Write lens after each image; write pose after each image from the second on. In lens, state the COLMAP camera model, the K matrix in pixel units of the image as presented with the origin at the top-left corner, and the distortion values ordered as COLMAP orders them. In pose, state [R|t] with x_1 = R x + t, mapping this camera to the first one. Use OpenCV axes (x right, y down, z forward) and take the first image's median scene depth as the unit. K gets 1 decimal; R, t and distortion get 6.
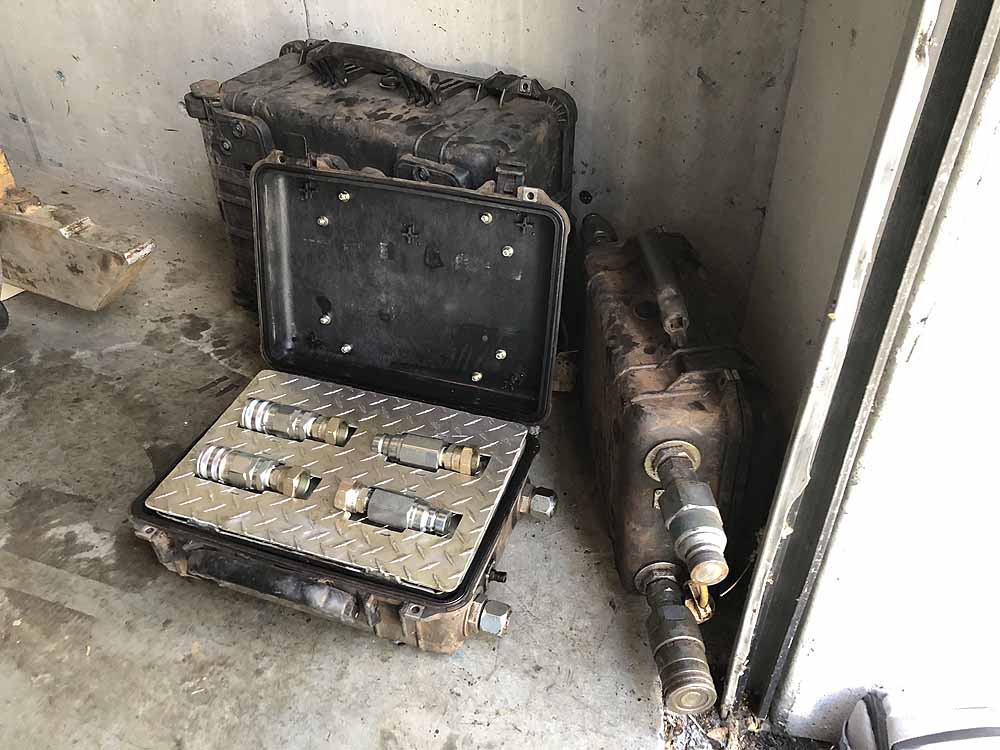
lens RADIAL K [[815.3, 0, 500.0], [0, 815.3, 375.0], [0, 0, 1]] dist [0.057990, -0.059113]
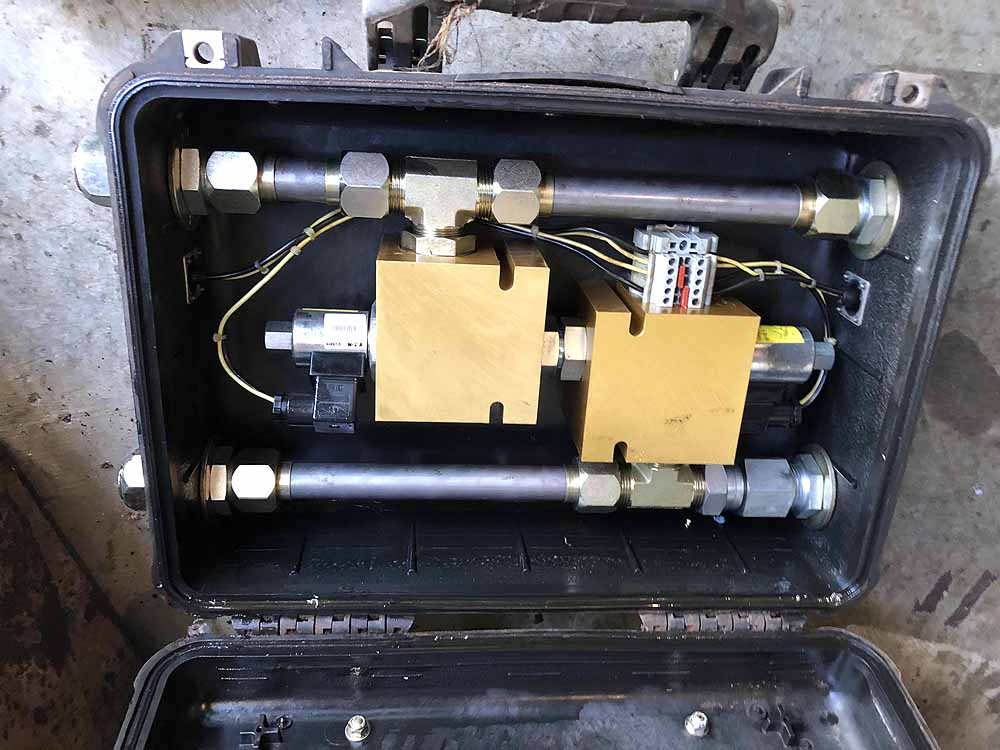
lens RADIAL K [[807.2, 0, 500.0], [0, 807.2, 375.0], [0, 0, 1]] dist [0.003864, 0.005285]
pose [[-0.956913, 0.288965, 0.028571, -0.154624], [-0.230957, -0.817050, 0.528288, -0.078286], [0.176001, 0.498927, 0.848584, 0.542886]]
